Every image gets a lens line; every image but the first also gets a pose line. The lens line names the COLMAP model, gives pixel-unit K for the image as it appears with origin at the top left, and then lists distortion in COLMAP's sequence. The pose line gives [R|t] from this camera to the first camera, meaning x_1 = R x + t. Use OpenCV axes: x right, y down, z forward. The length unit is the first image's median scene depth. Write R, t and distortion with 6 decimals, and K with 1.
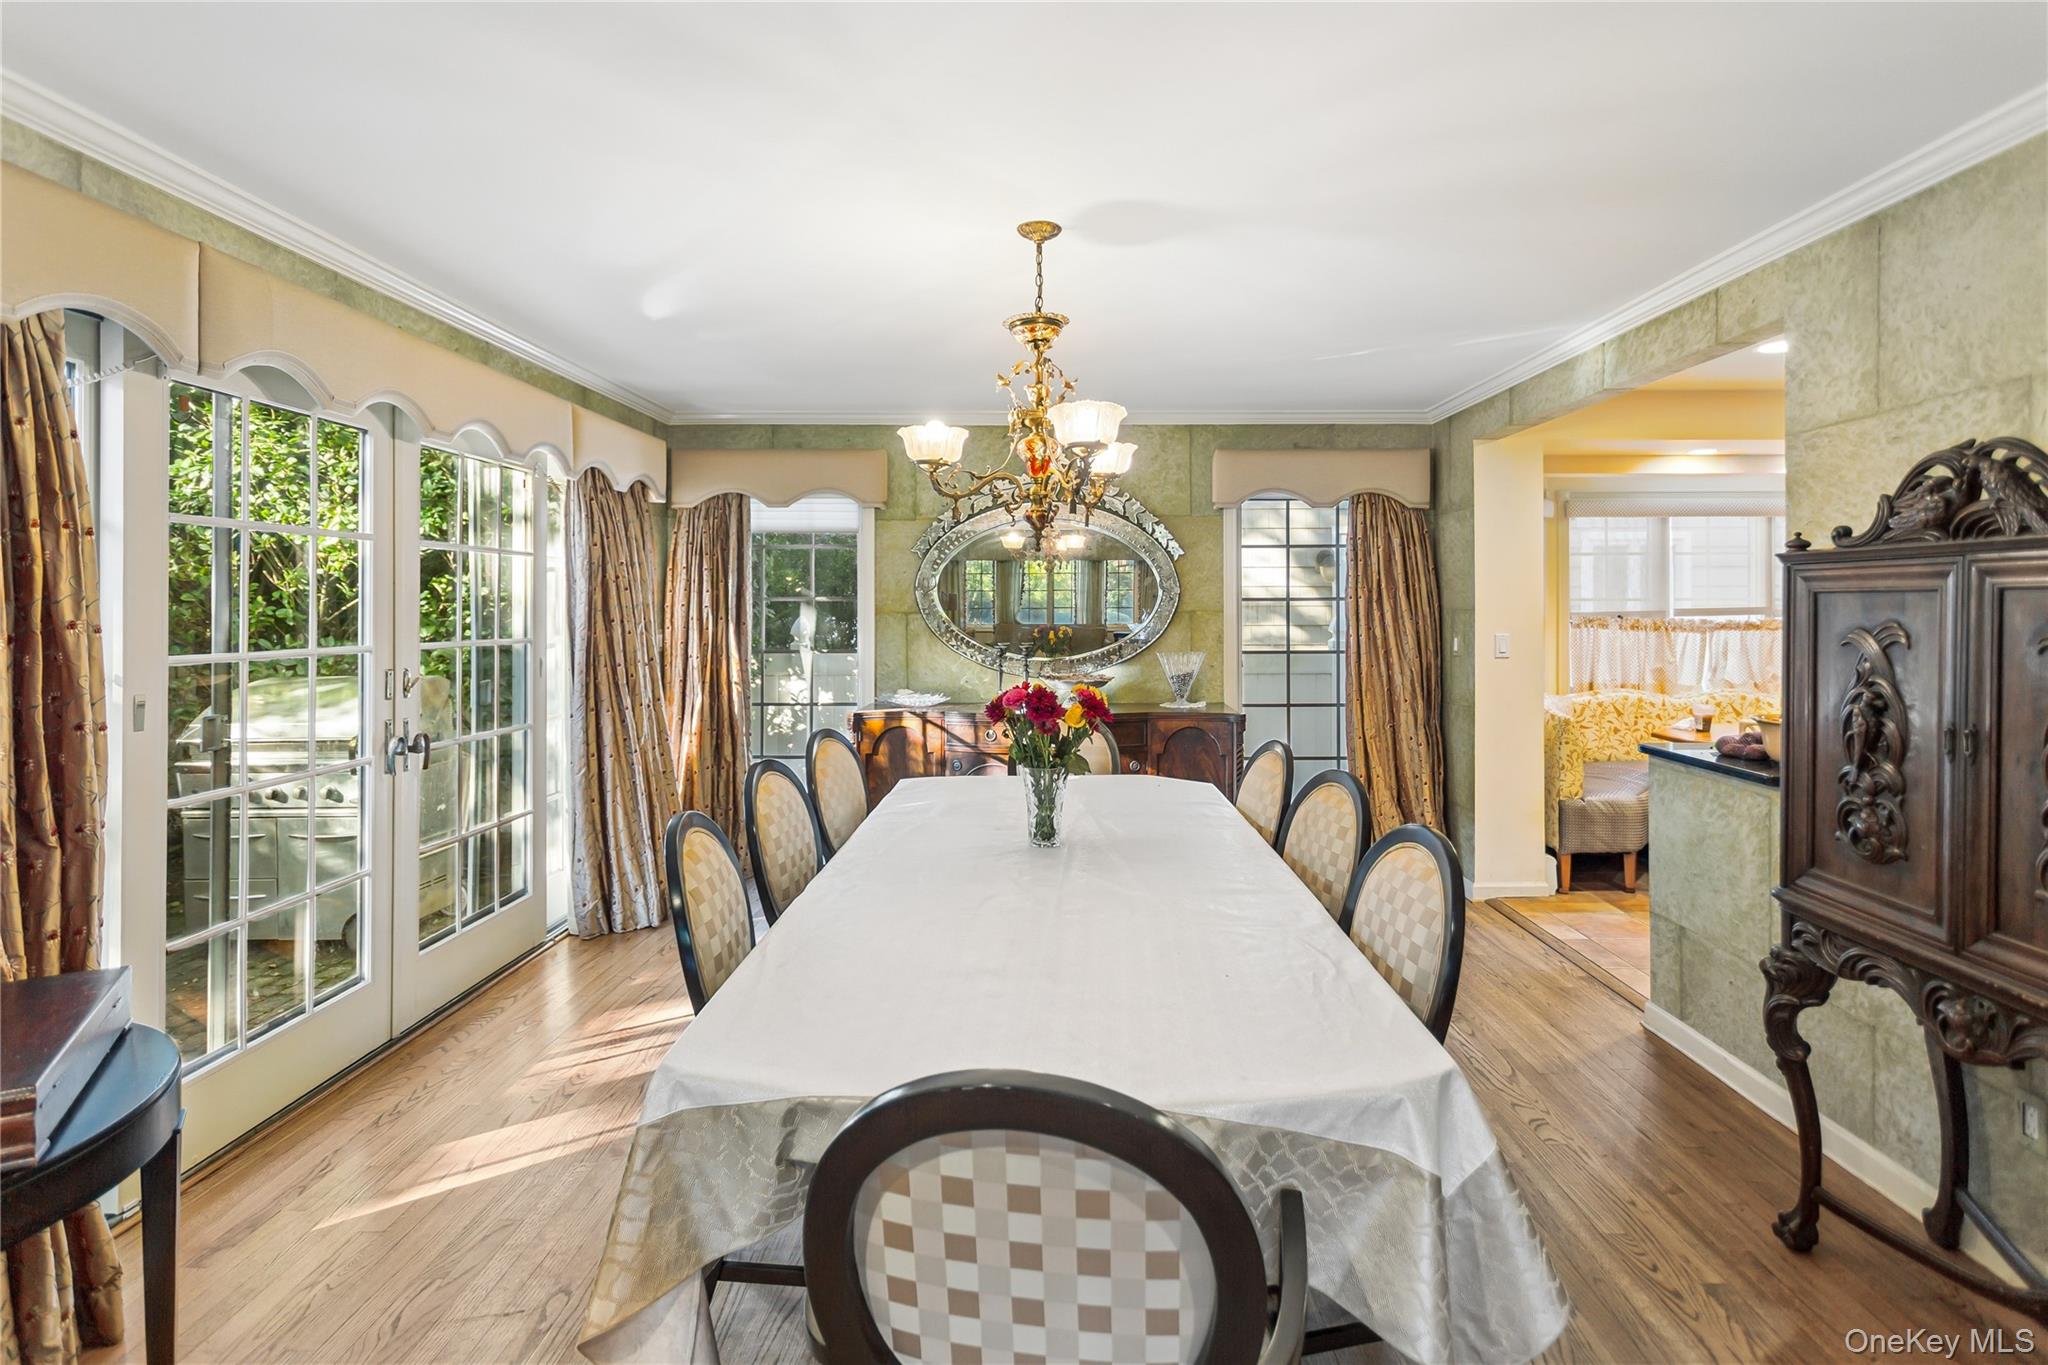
lens RADIAL K [[1004.8, 0, 1048.9], [0, 1004.8, 605.4], [0, 0, 1]] dist [0.000756, 0.000257]
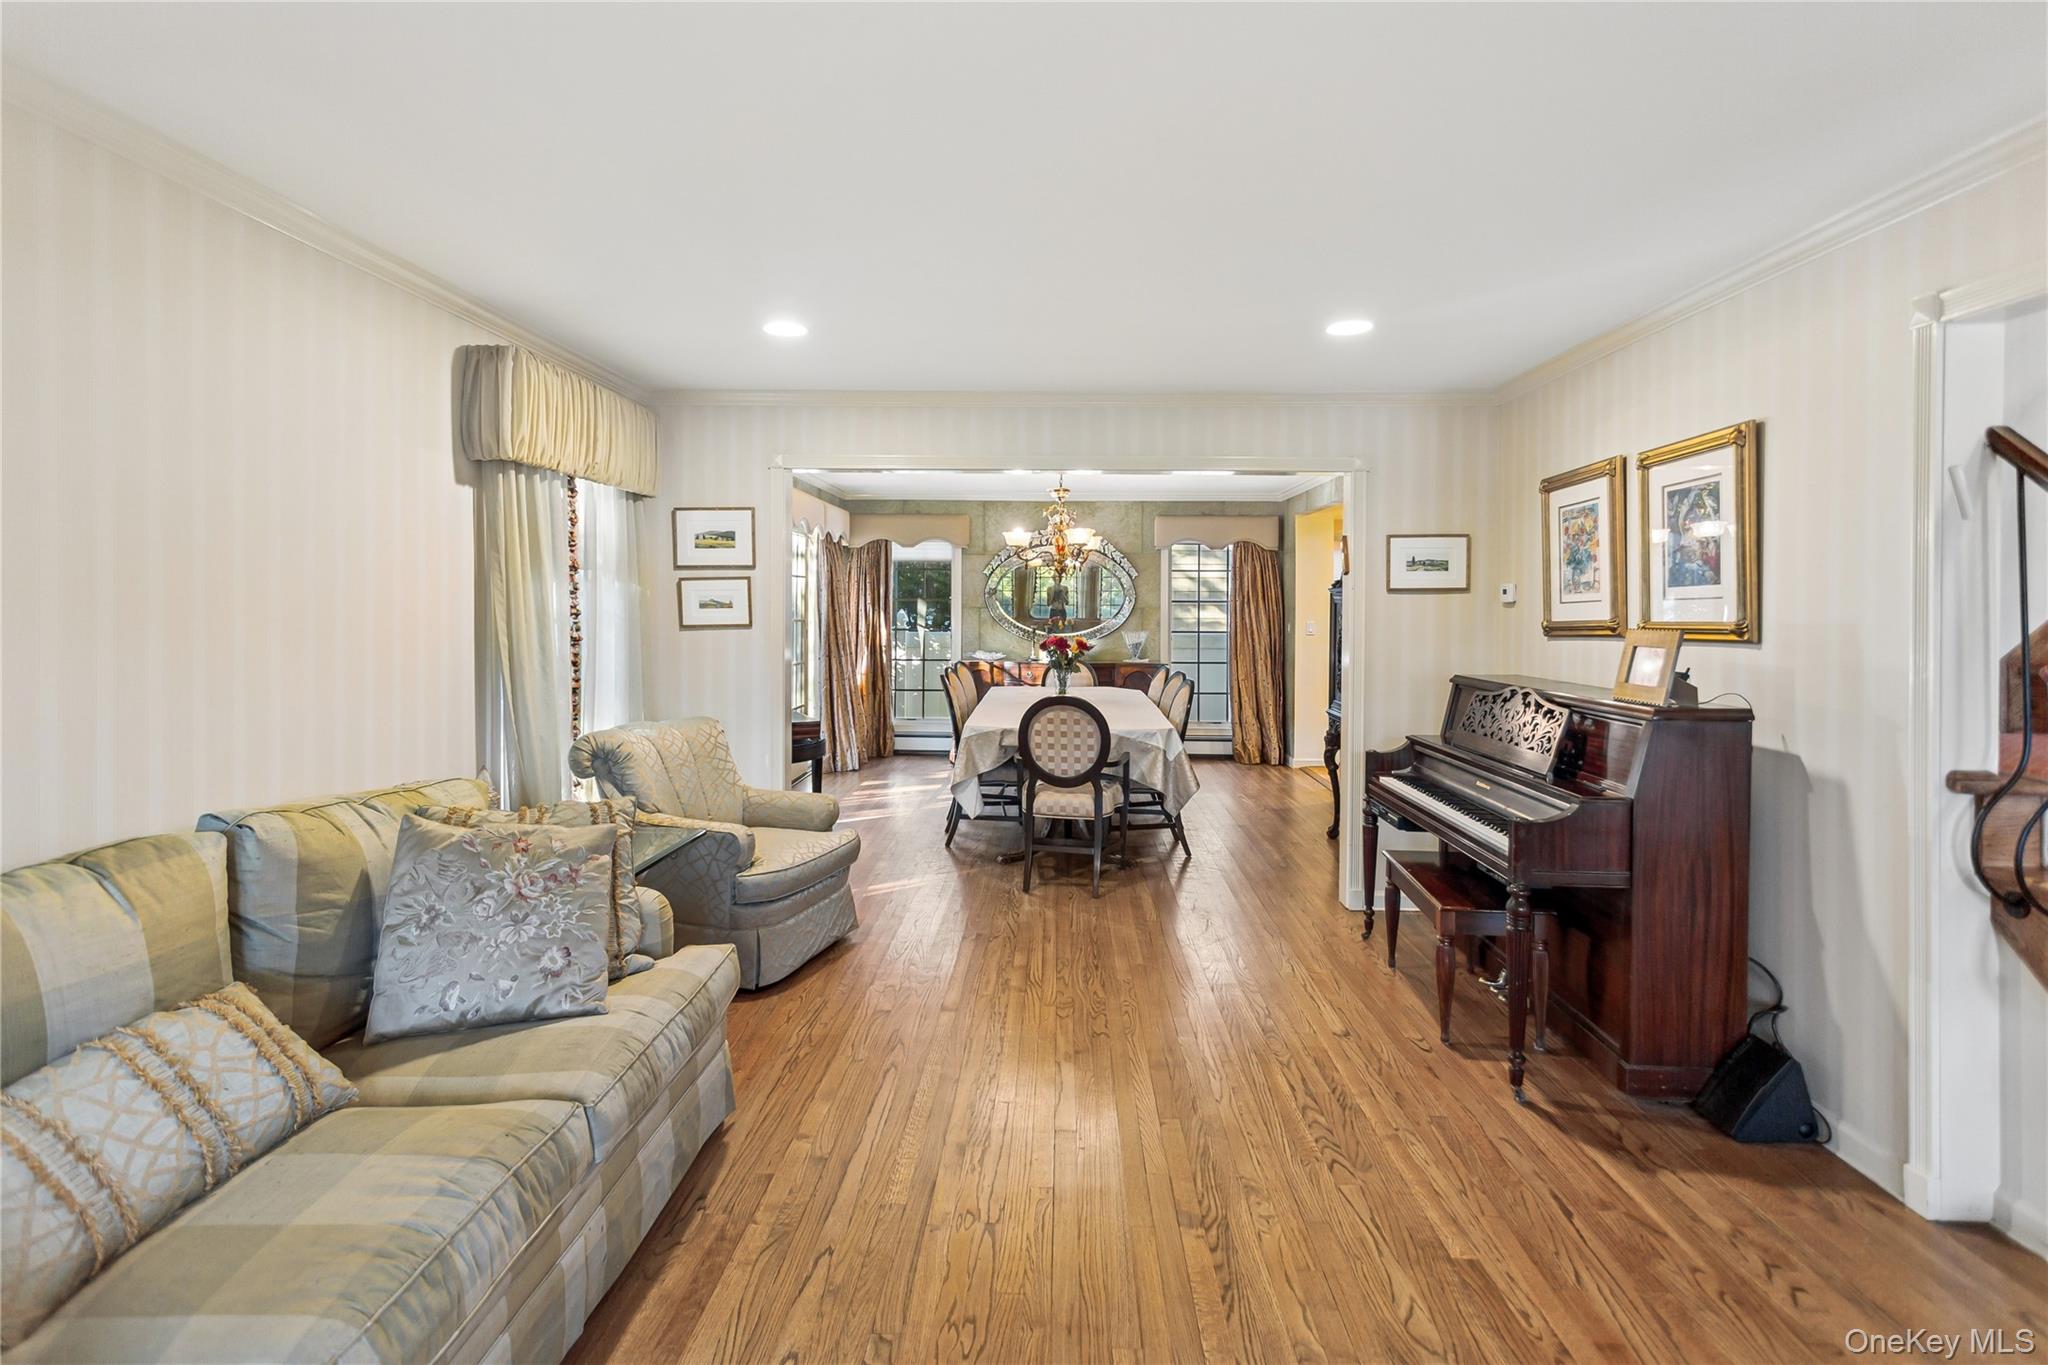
lens RADIAL K [[985.3, 0, 1021.2], [0, 985.3, 612.7], [0, 0, 1]] dist [0.004416, 0.001637]
pose [[0.999513, 0.007557, -0.030273, -0.016953], [-0.007219, 0.999910, 0.011266, -0.003933], [0.030355, -0.011042, 0.999478, -0.732020]]
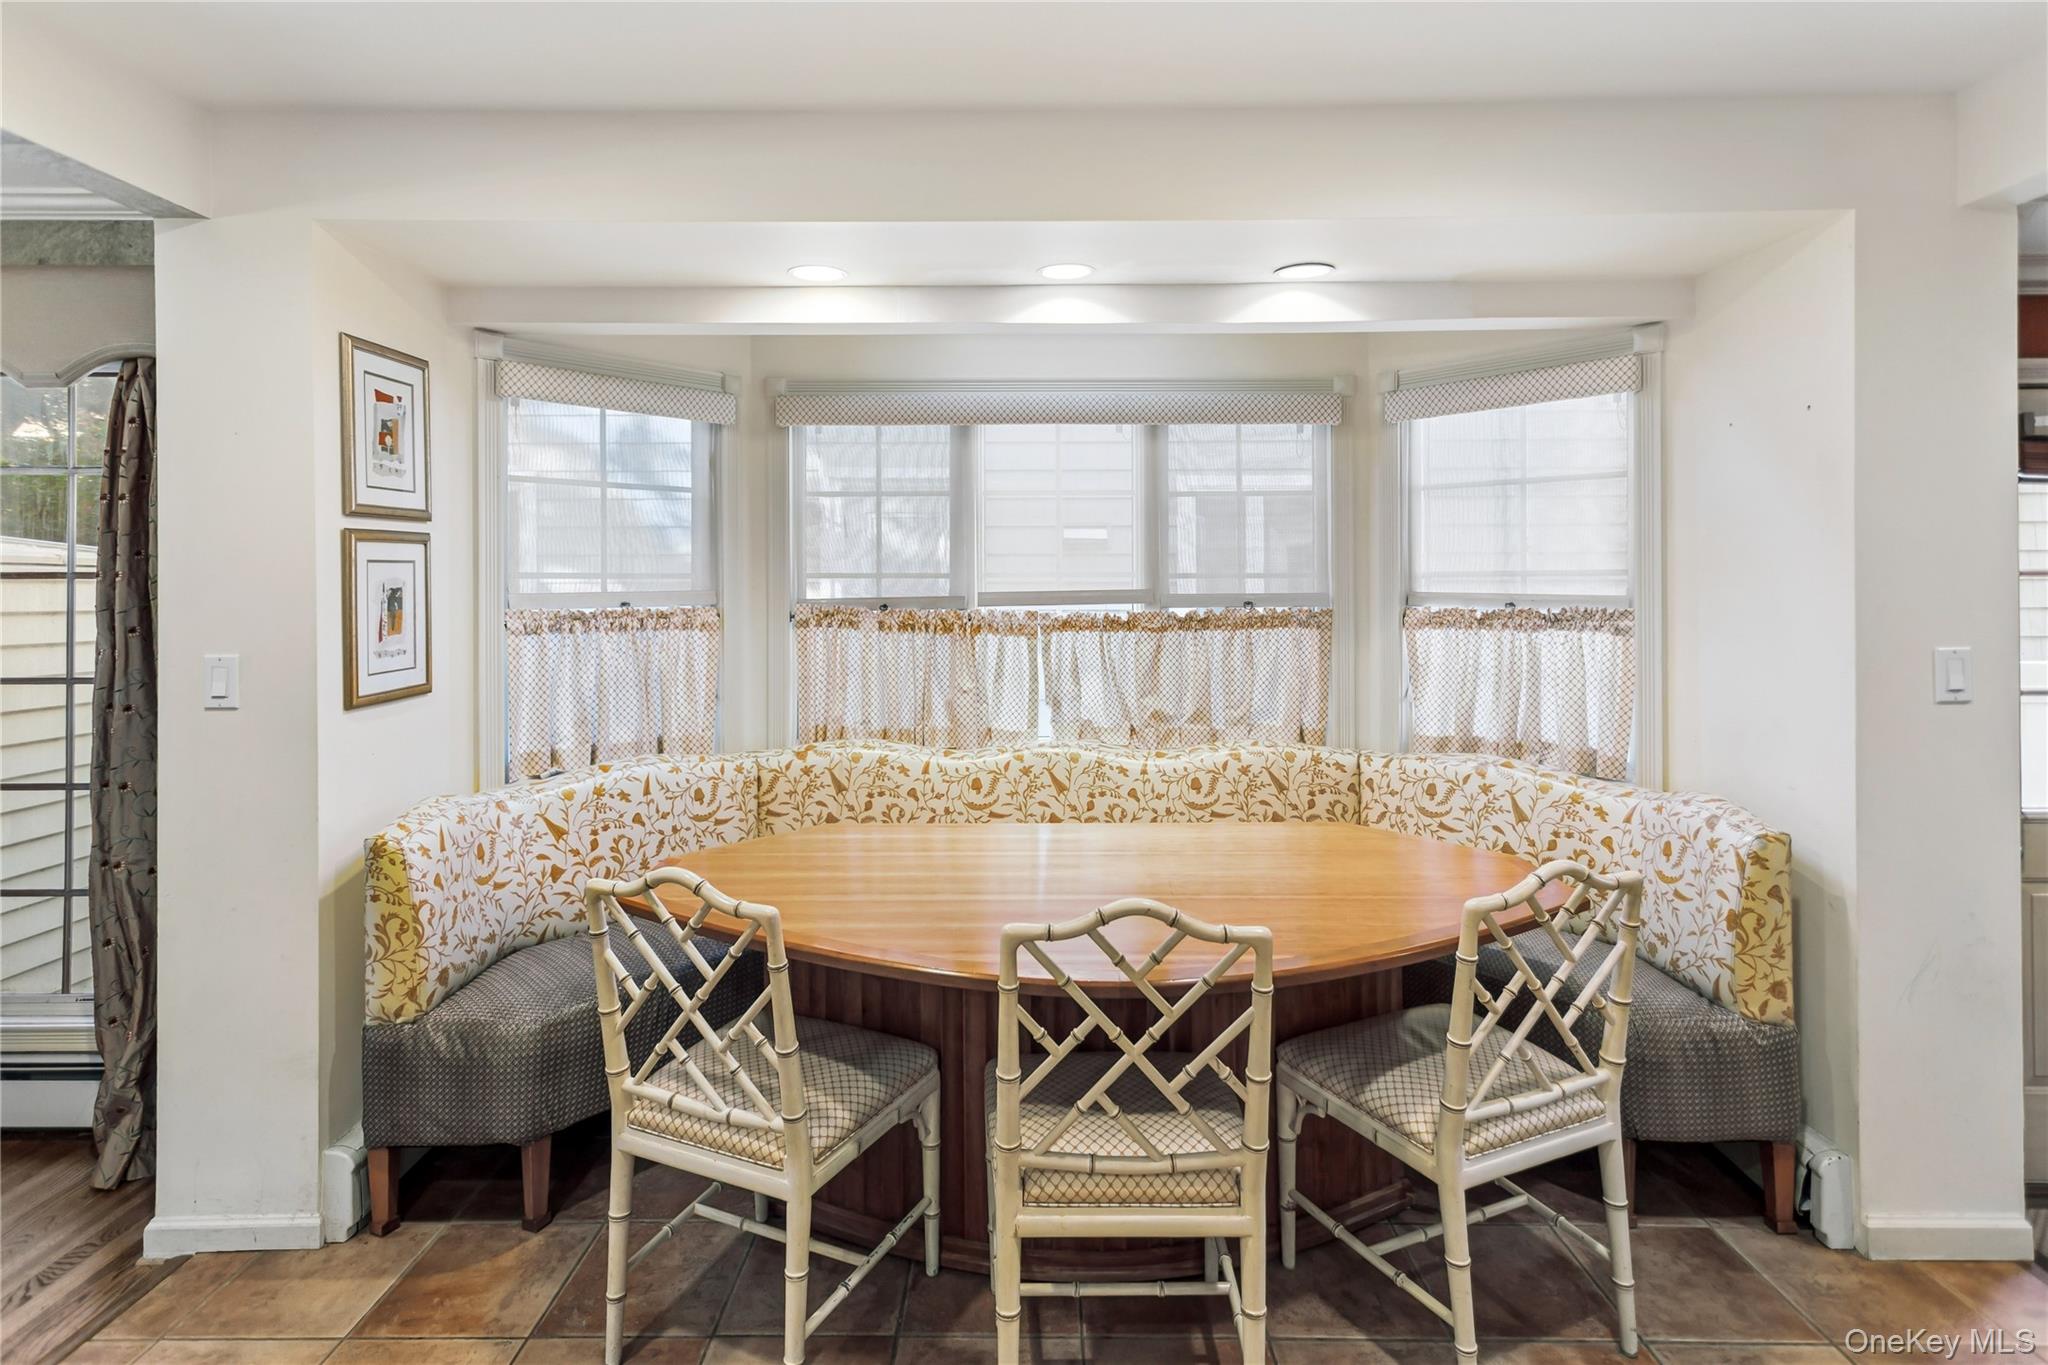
lens RADIAL K [[1048.0, 0, 1025.6], [0, 1048.0, 586.4], [0, 0, 1]] dist [0.011722, 0.000563]
pose [[0.999987, -0.000377, 0.005127, 0.734009], [0.000332, 0.999962, 0.008687, -0.005558], [-0.005130, -0.008685, 0.999949, 0.485311]]
